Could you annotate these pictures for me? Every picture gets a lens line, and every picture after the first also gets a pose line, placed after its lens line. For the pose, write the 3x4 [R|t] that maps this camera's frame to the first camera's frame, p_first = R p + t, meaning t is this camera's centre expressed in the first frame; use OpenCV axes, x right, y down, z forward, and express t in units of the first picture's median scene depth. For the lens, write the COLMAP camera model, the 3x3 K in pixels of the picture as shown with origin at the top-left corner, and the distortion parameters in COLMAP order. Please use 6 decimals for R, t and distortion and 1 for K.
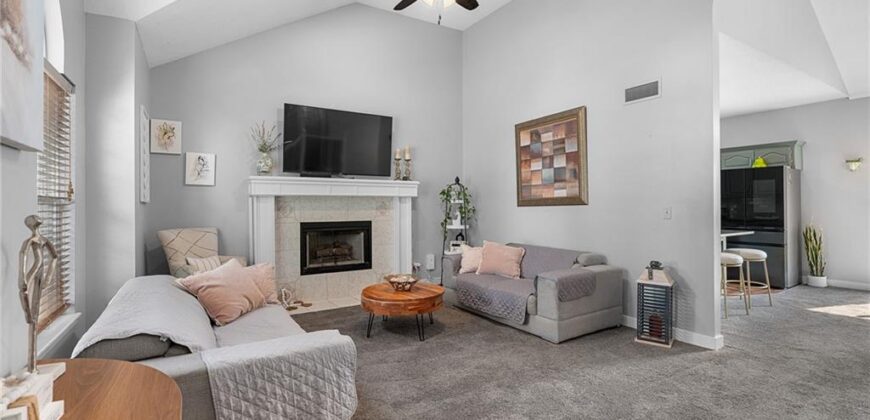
lens RADIAL K [[390.7, 0, 431.2], [0, 390.7, 210.4], [0, 0, 1]] dist [0.000739, -0.000329]
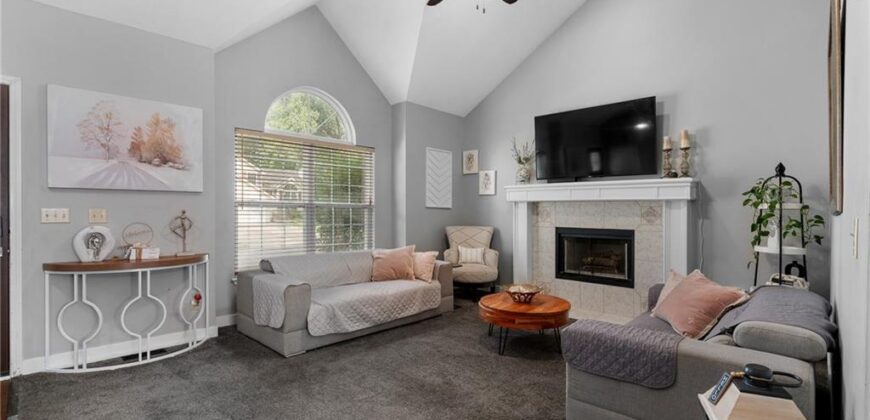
lens RADIAL K [[390.7, 0, 431.2], [0, 390.7, 210.4], [0, 0, 1]] dist [0.000739, -0.000329]
pose [[0.257550, 0.007194, -0.966238, 0.568481], [-0.024194, 0.999707, 0.000994, -0.005521], [0.965962, 0.023121, 0.257649, 0.402439]]
